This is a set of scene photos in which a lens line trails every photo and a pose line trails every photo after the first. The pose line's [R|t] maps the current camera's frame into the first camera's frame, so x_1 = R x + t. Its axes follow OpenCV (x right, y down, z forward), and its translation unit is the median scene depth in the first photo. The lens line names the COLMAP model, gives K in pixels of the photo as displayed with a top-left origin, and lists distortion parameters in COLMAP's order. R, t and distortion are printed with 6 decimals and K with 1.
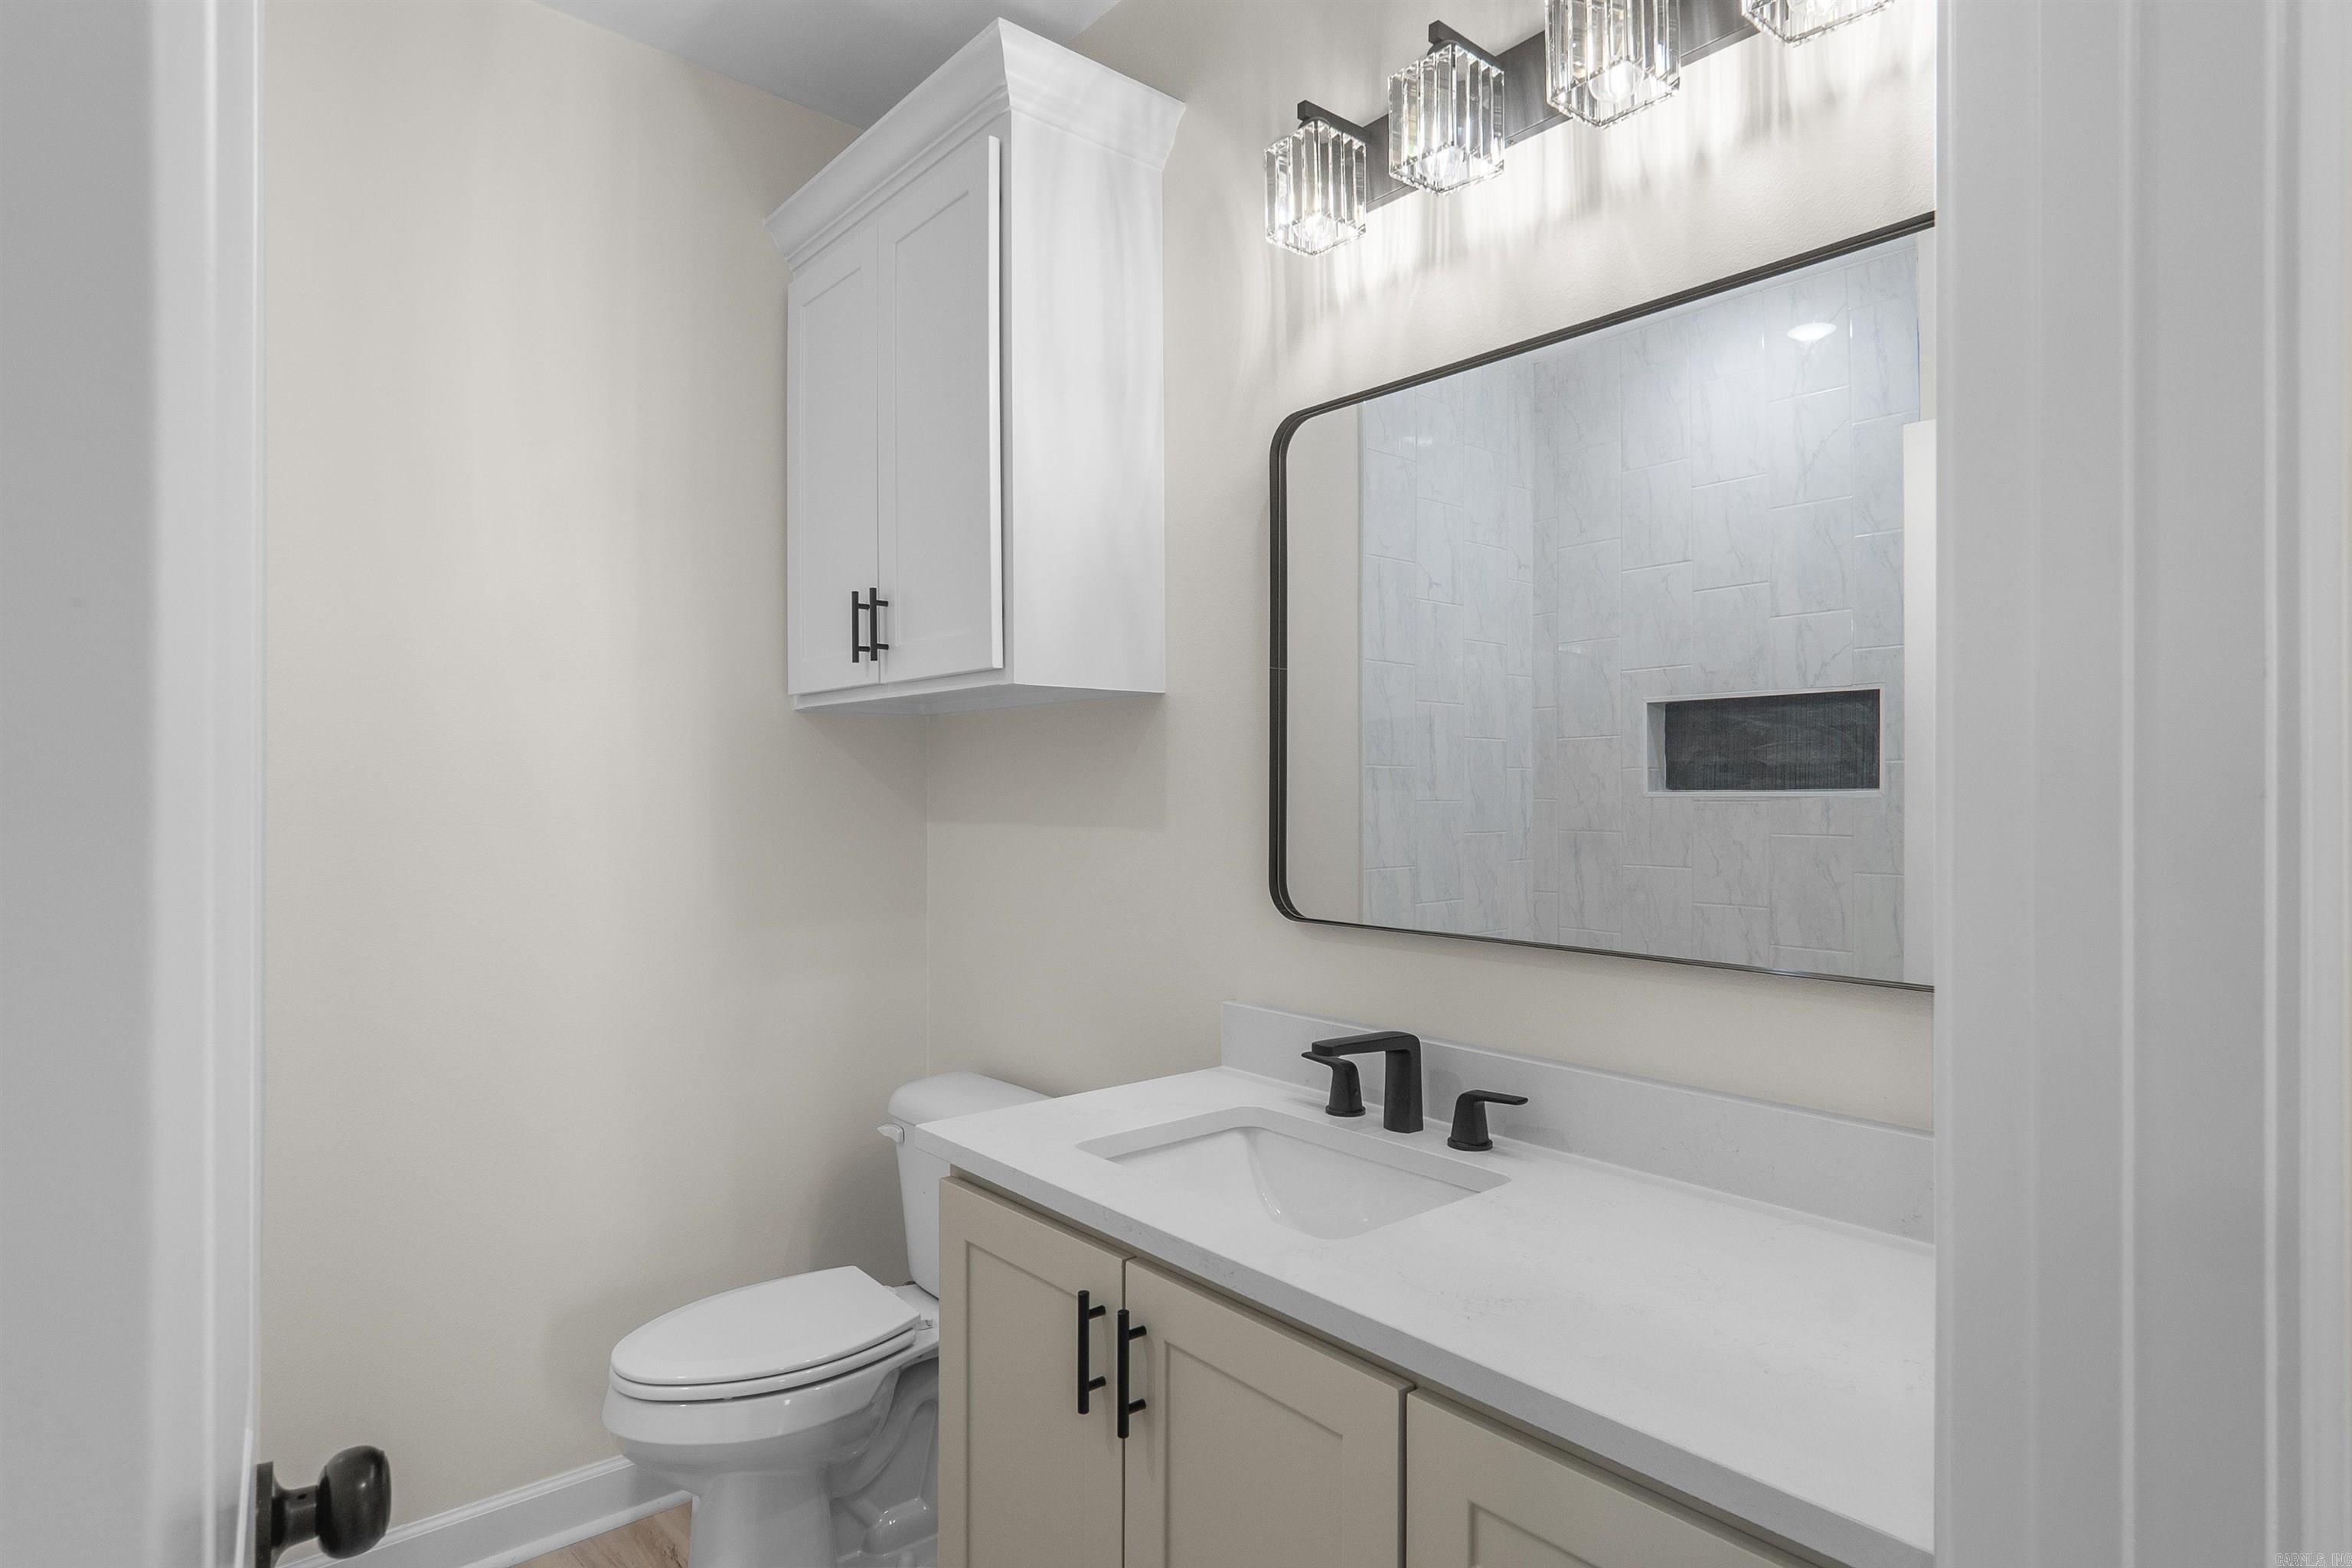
lens RADIAL K [[1262.5, 0, 1175.7], [0, 1262.5, 794.7], [0, 0, 1]] dist [-0.027519, 0.009960]
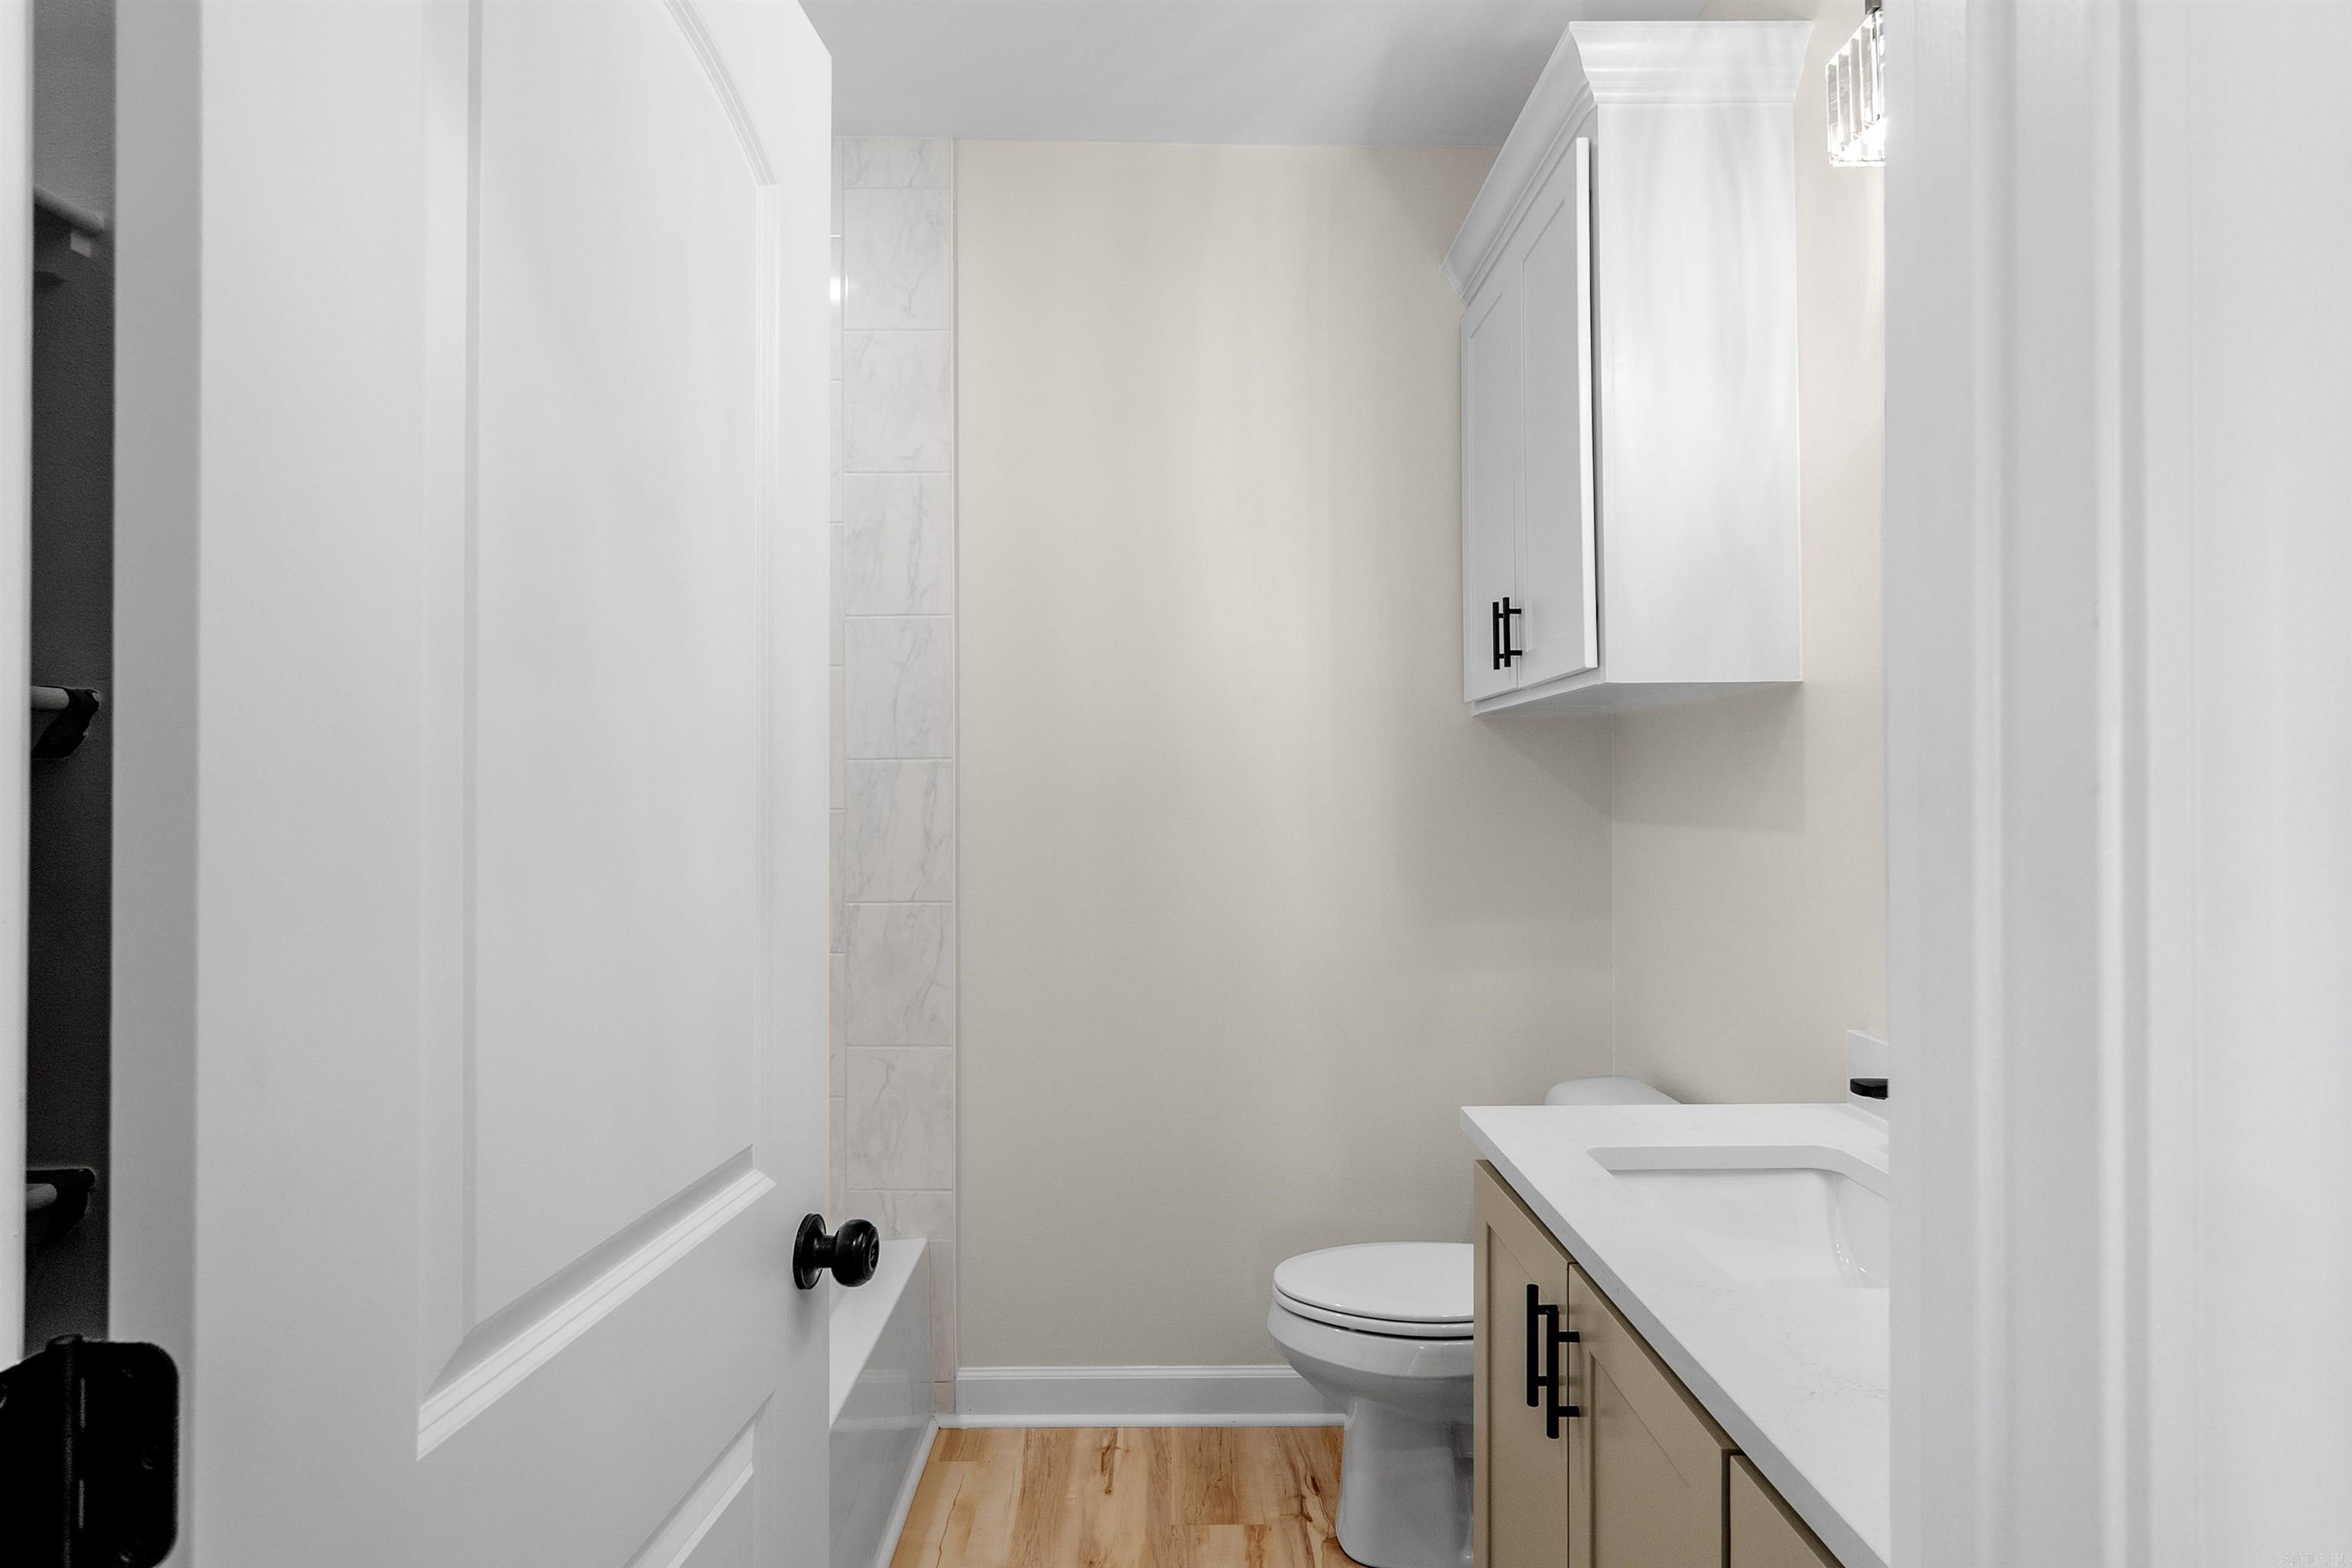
lens RADIAL K [[1262.5, 0, 1164.9], [0, 1262.5, 789.7], [0, 0, 1]] dist [-0.027519, 0.009960]
pose [[0.755256, -0.005697, -0.655405, 0.255211], [0.002275, 0.999979, -0.006071, 0.001057], [0.655426, 0.003094, 0.755253, 0.029058]]
